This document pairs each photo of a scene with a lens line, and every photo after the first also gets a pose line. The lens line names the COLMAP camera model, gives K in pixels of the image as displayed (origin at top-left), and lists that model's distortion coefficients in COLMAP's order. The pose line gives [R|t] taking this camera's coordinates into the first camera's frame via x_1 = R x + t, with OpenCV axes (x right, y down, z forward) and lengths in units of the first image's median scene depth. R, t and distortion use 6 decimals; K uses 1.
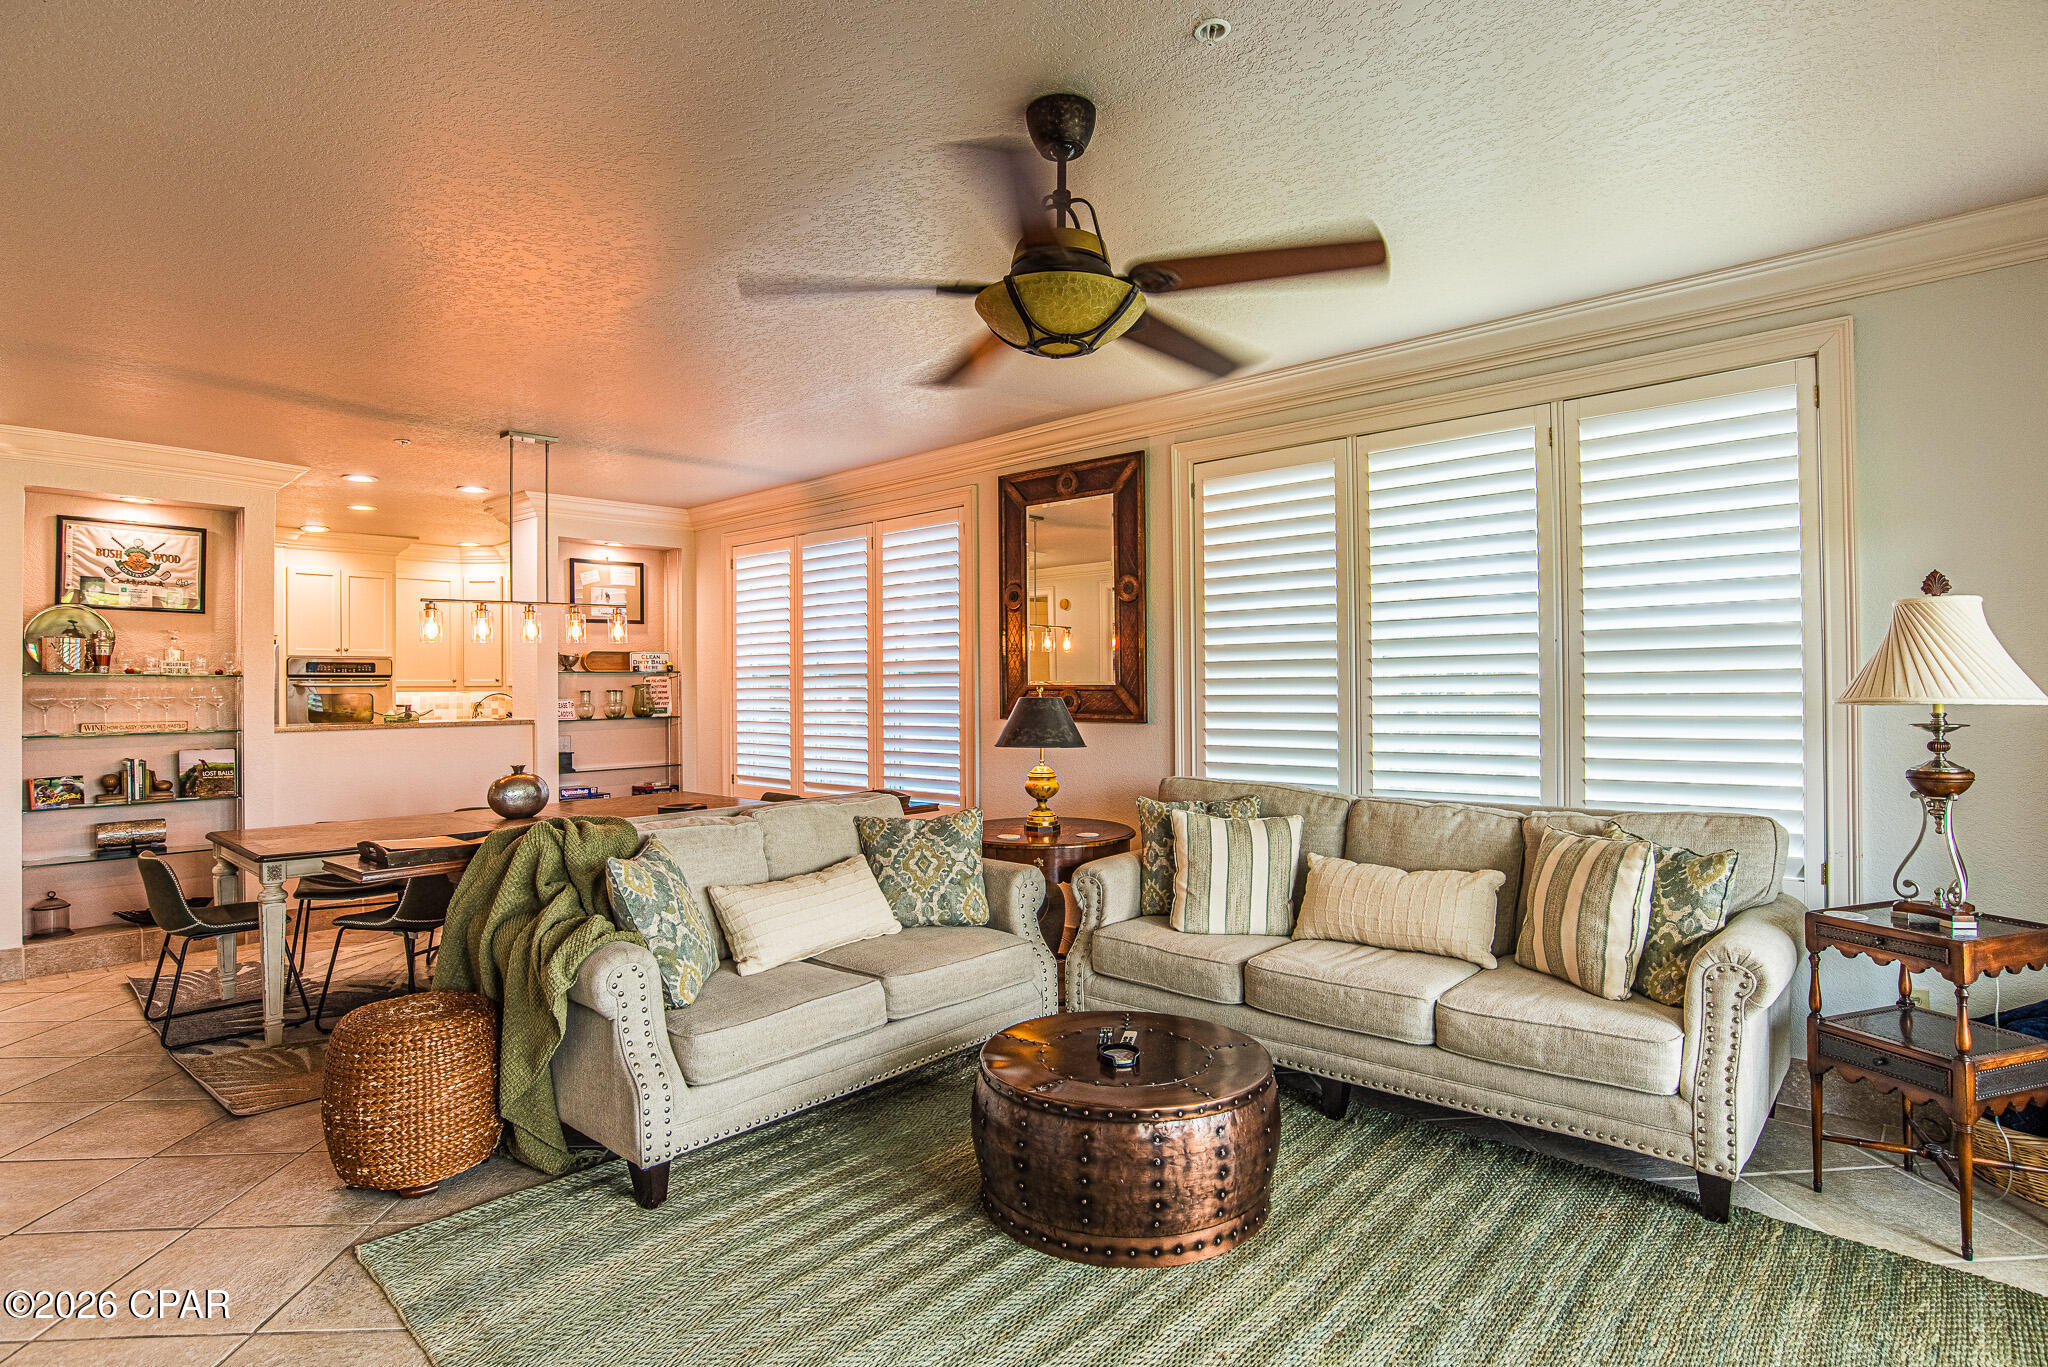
lens RADIAL K [[1053.7, 0, 1026.8], [0, 1053.7, 671.8], [0, 0, 1]] dist [-0.027797, 0.002062]
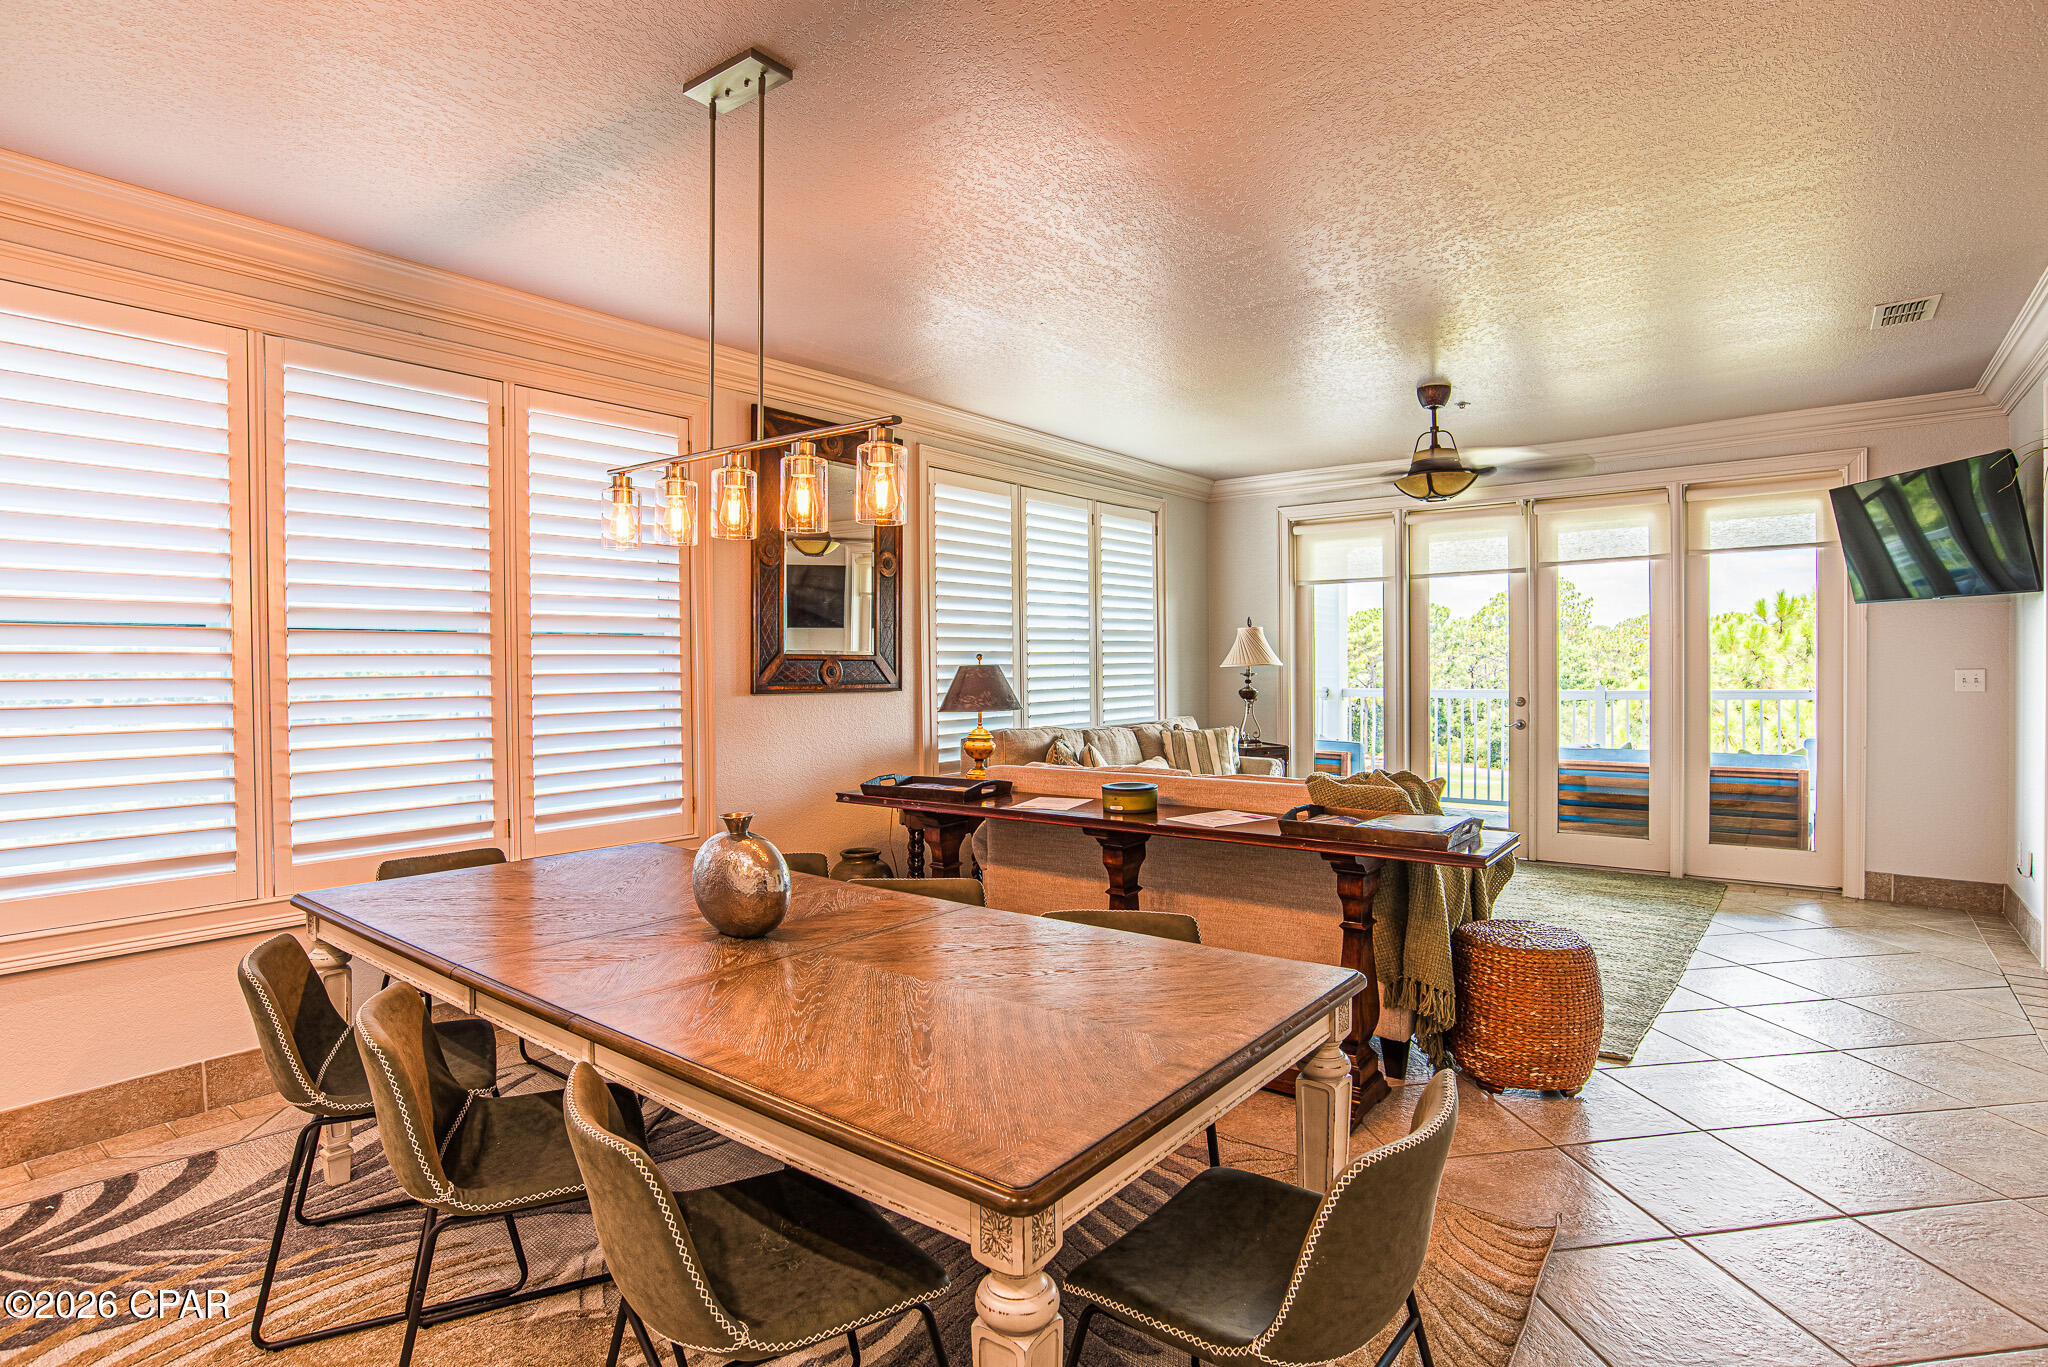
lens RADIAL K [[1053.7, 0, 1023.9], [0, 1053.7, 678.0], [0, 0, 1]] dist [-0.027797, 0.002062]
pose [[-0.067326, -0.001162, 0.997730, -0.476389], [-0.005115, 0.999987, 0.000819, 0.016635], [-0.997718, -0.005049, -0.067331, 0.459181]]
